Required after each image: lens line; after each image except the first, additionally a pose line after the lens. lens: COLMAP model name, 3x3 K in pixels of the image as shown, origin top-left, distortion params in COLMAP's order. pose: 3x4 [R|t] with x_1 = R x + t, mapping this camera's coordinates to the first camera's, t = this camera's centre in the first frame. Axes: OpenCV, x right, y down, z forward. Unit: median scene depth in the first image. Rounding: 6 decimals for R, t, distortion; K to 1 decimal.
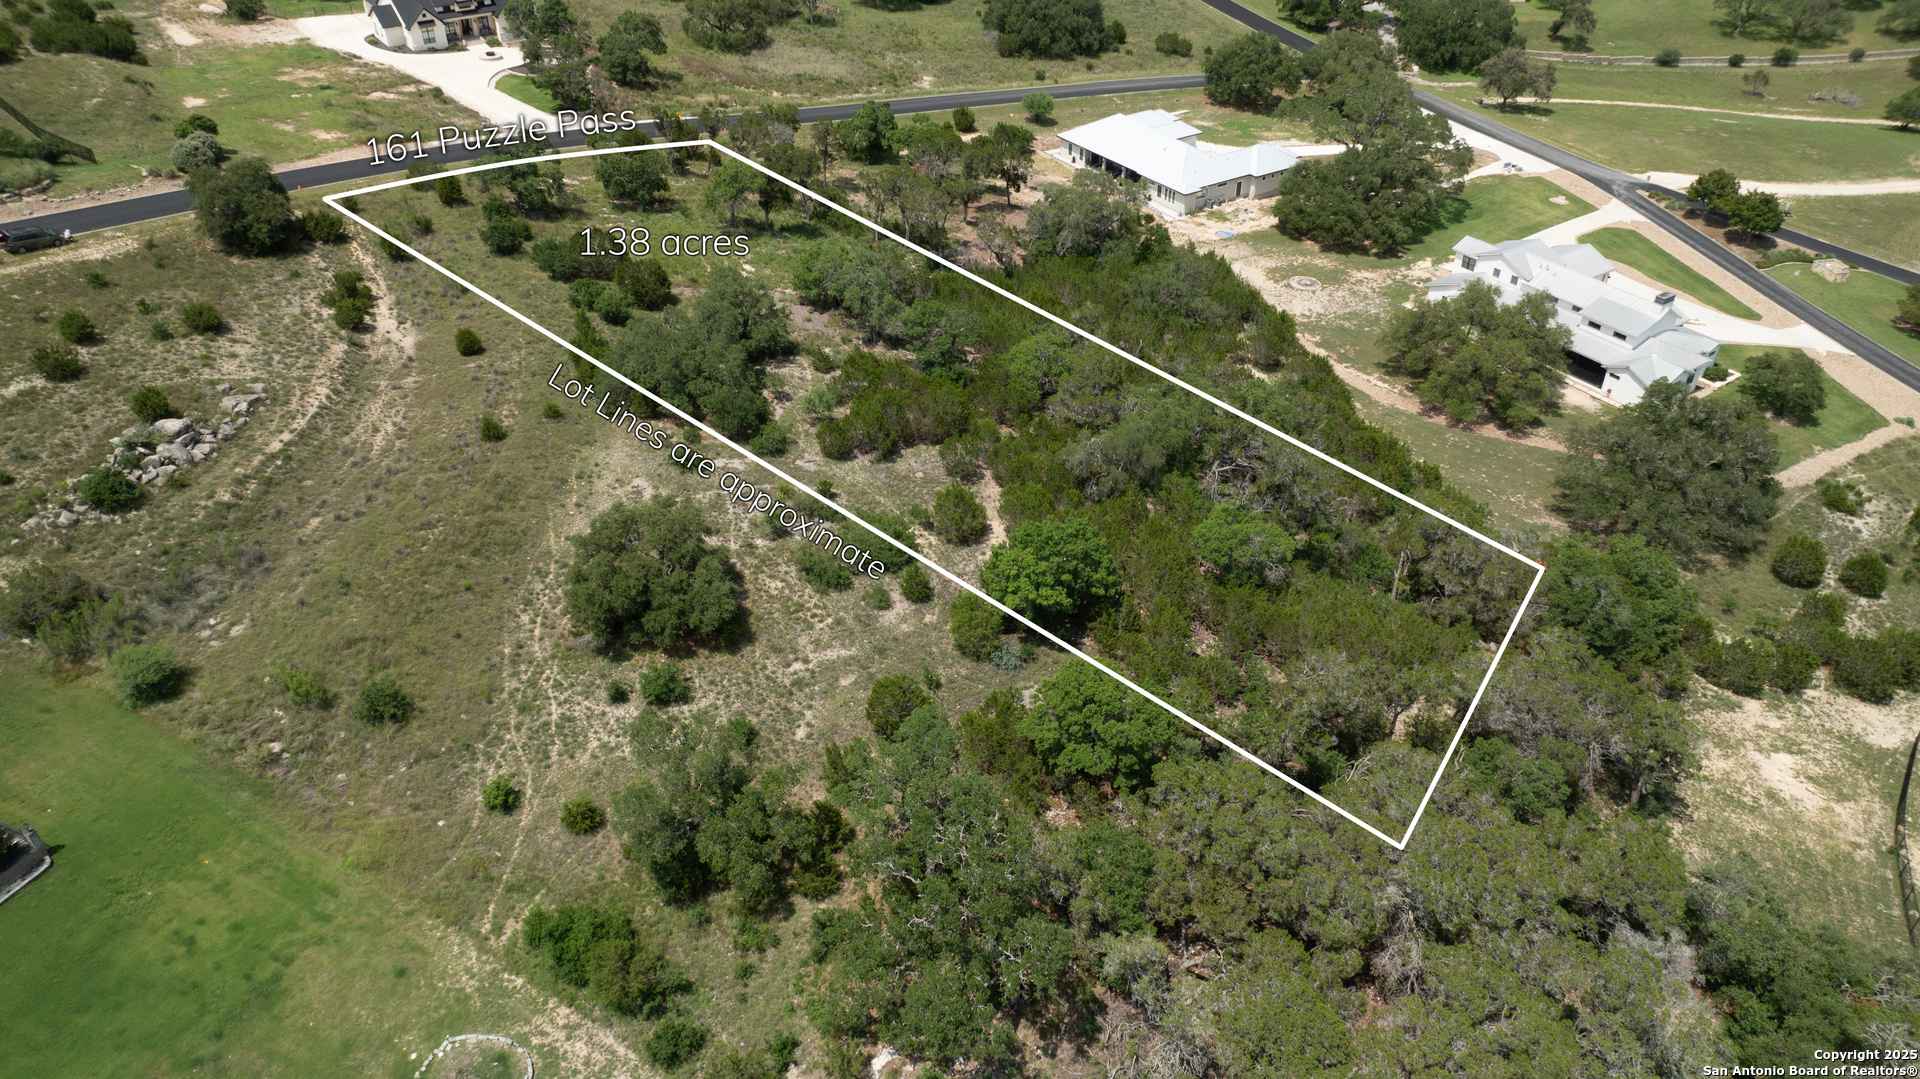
lens RADIAL K [[1388.2, 0, 960.0], [0, 1388.2, 539.5], [0, 0, 1]] dist [-0.054893, 0.081099]
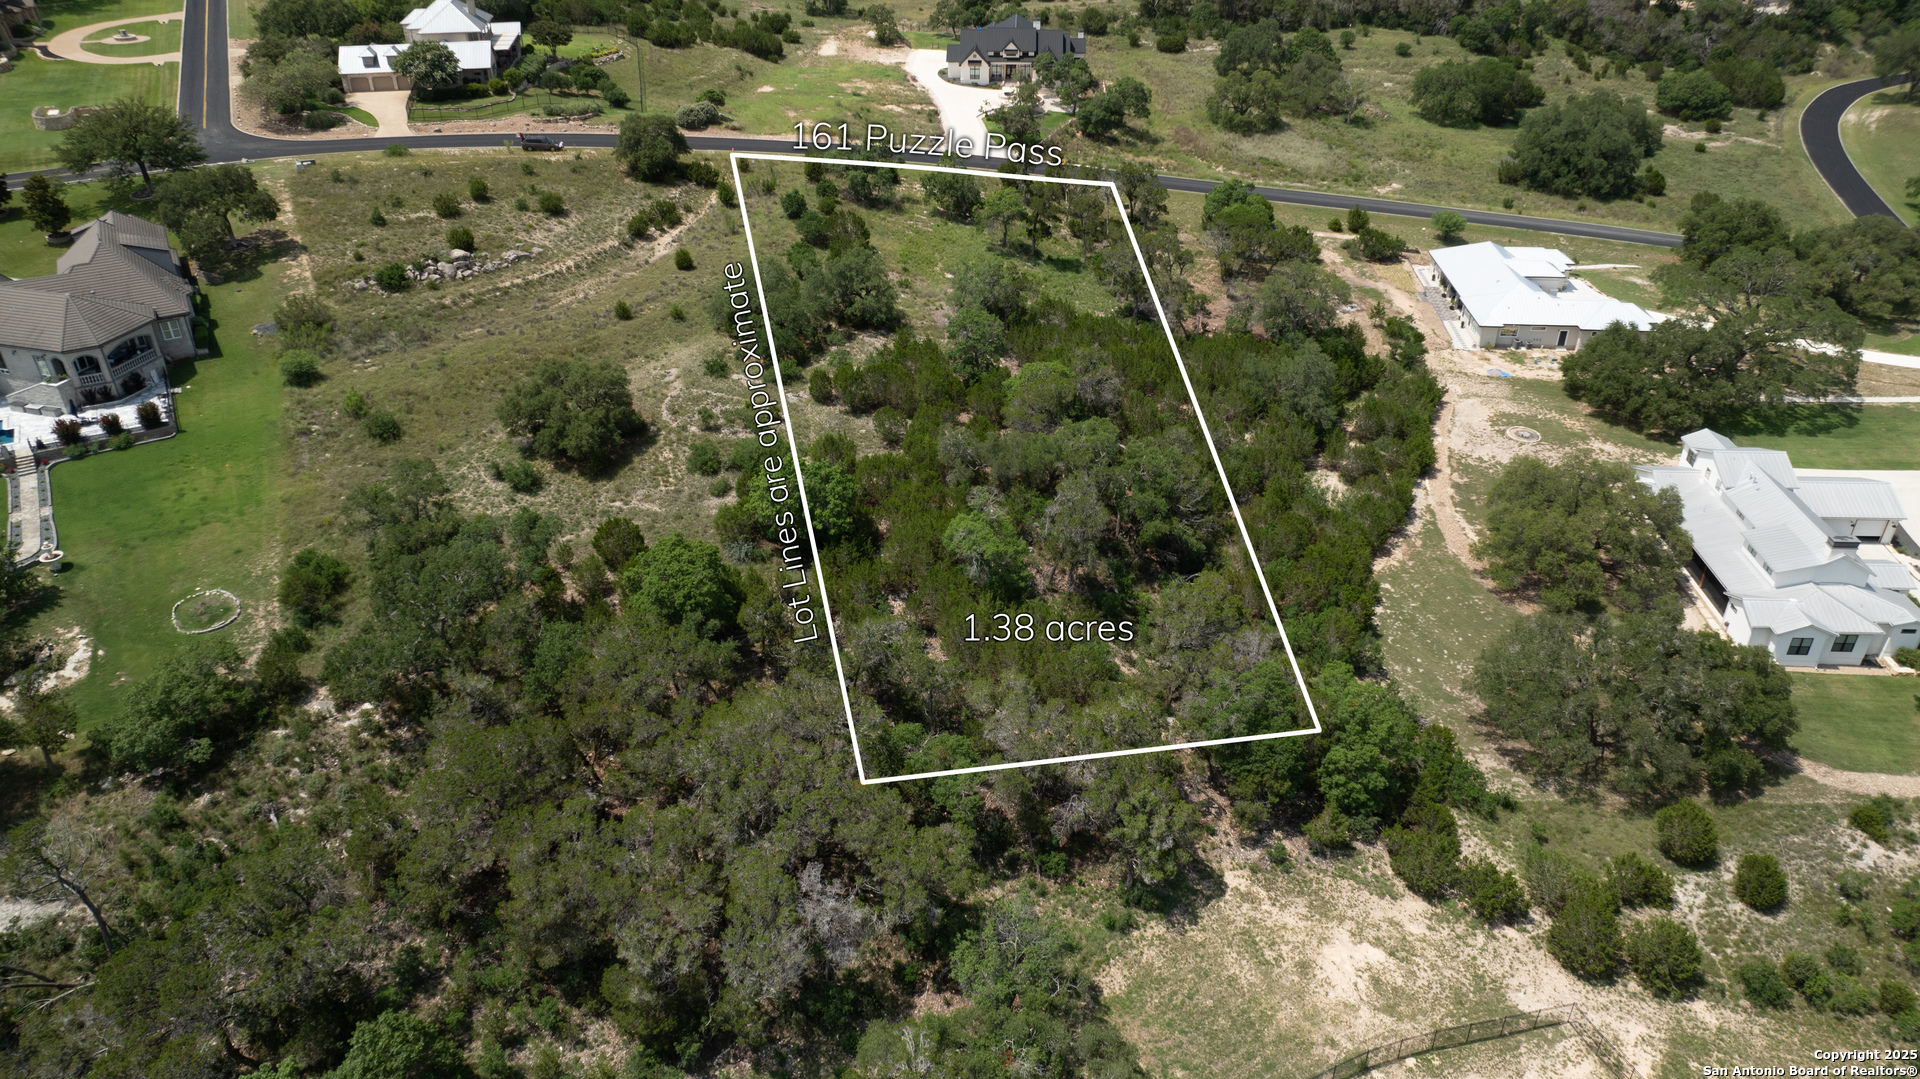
lens RADIAL K [[1388.2, 0, 960.0], [0, 1388.2, 539.5], [0, 0, 1]] dist [-0.054893, 0.081099]
pose [[0.785973, 0.310419, -0.534684, 0.656579], [-0.347294, 0.937155, 0.033566, -0.026296], [0.511501, 0.159311, 0.844385, 0.045156]]
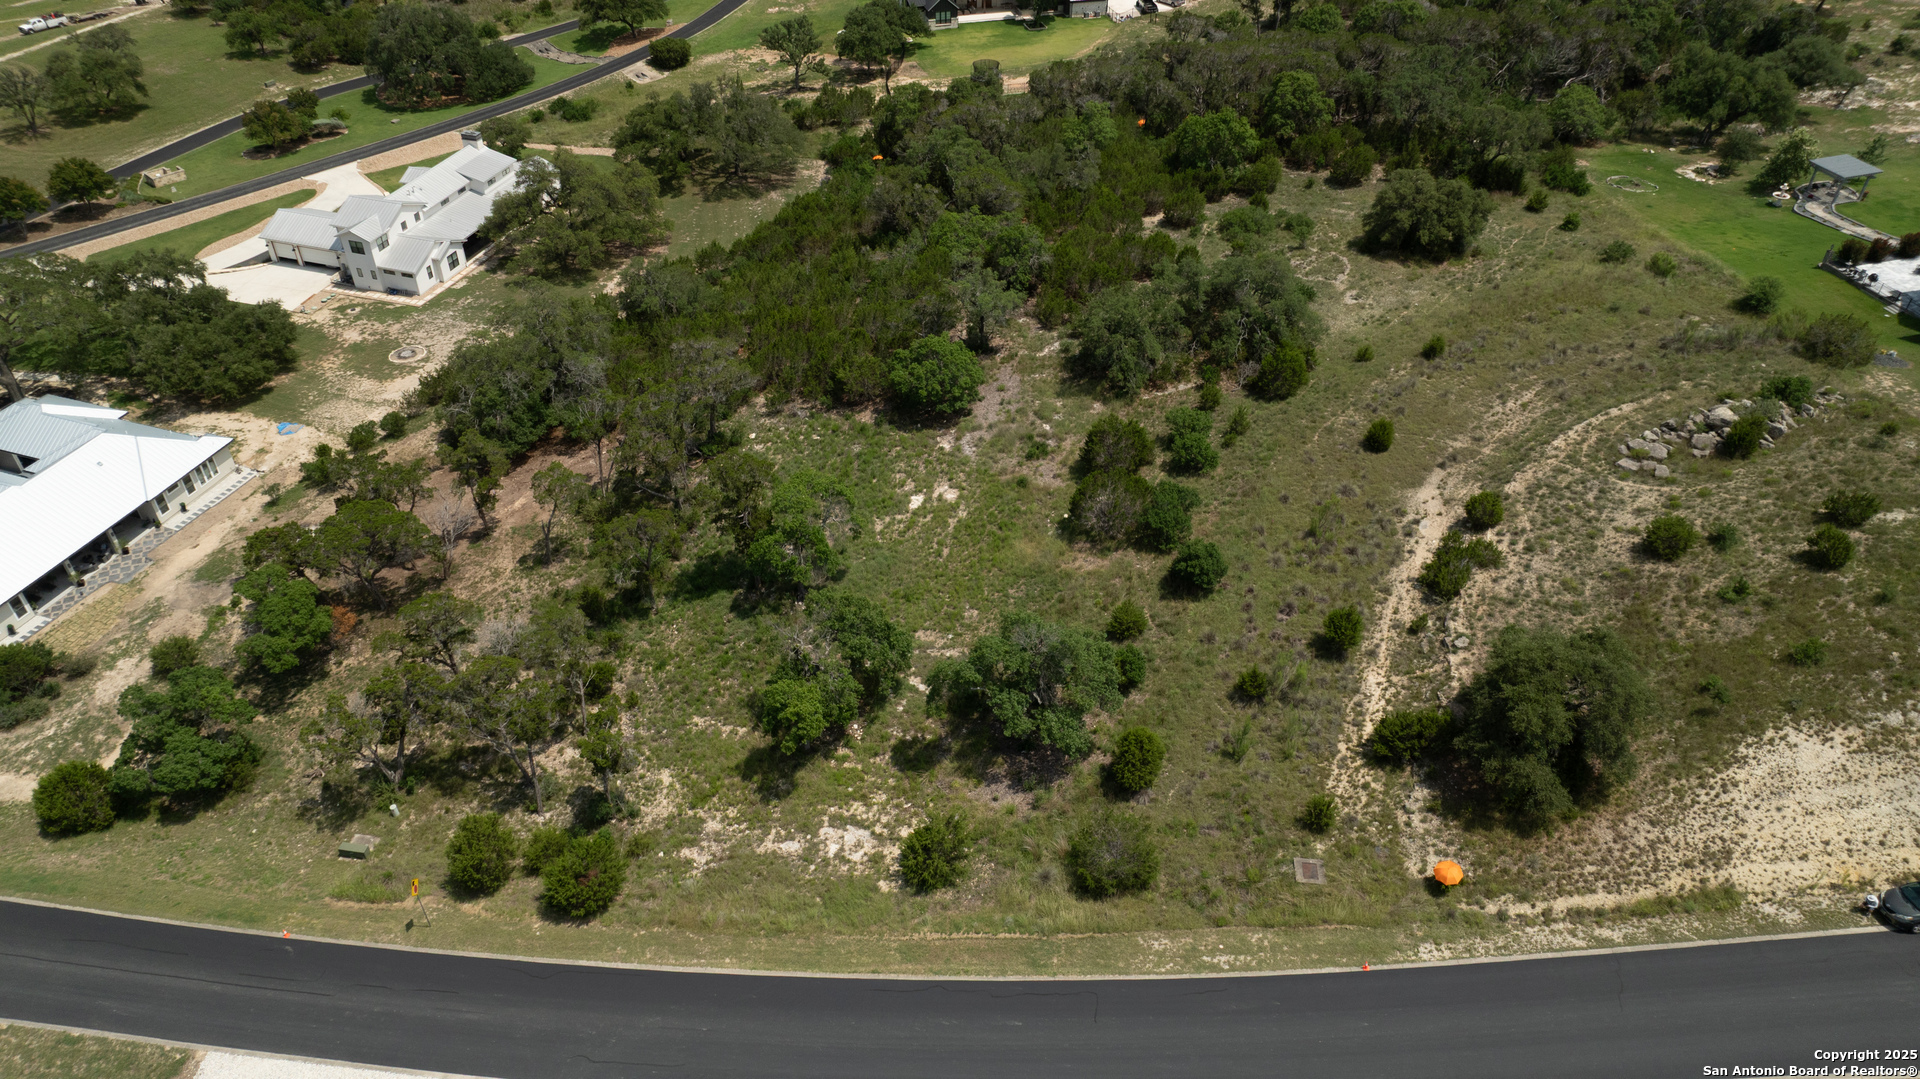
lens RADIAL K [[1388.2, 0, 960.0], [0, 1388.2, 539.5], [0, 0, 1]] dist [-0.054893, 0.081099]
pose [[-0.607666, -0.488285, 0.626354, -0.751894], [0.449187, 0.439097, 0.778091, -0.882956], [-0.654960, 0.754169, -0.047494, 1.231626]]
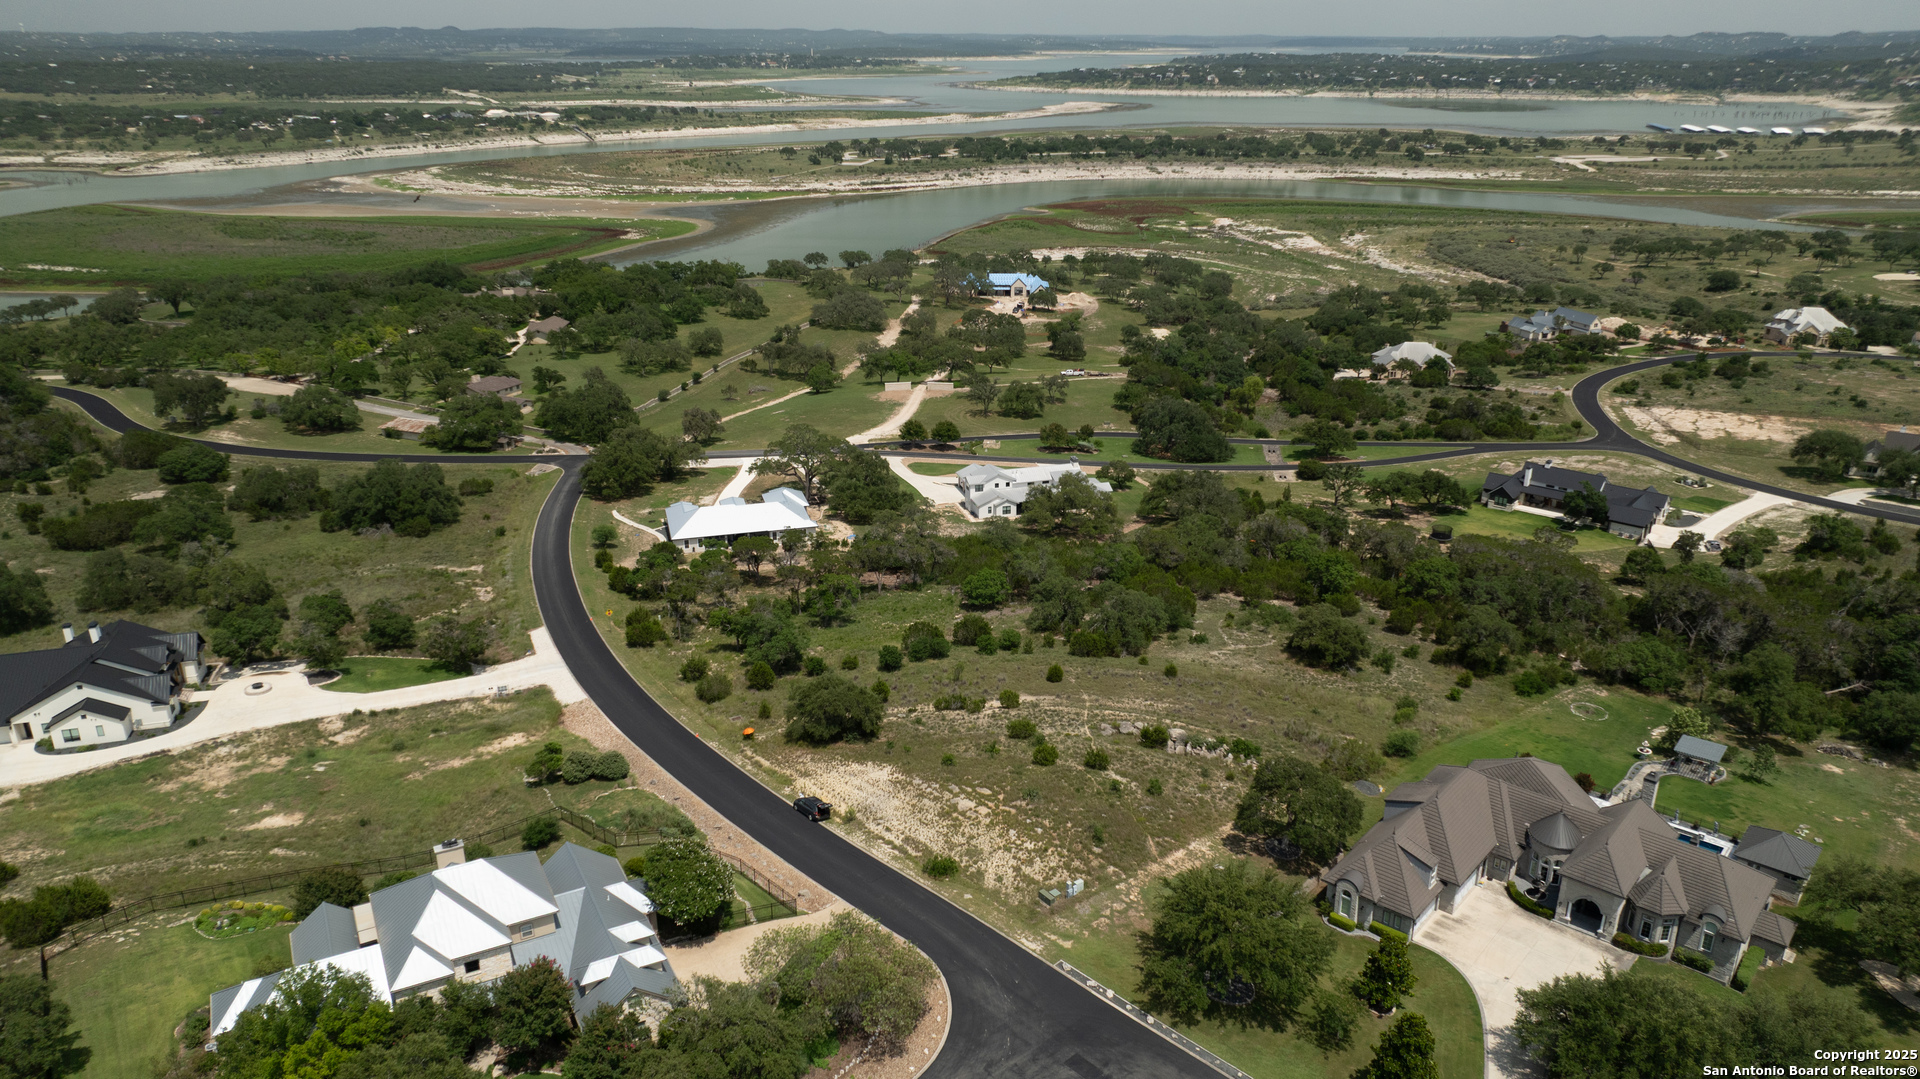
lens RADIAL K [[1322.6, 0, 960.0], [0, 1322.6, 539.5], [0, 0, 1]] dist [-0.033137, 0.038648]
pose [[0.306545, -0.343842, 0.887583, -1.652022], [0.545239, 0.827765, 0.132360, -0.497512], [-0.780221, 0.443371, 0.441223, 0.317685]]
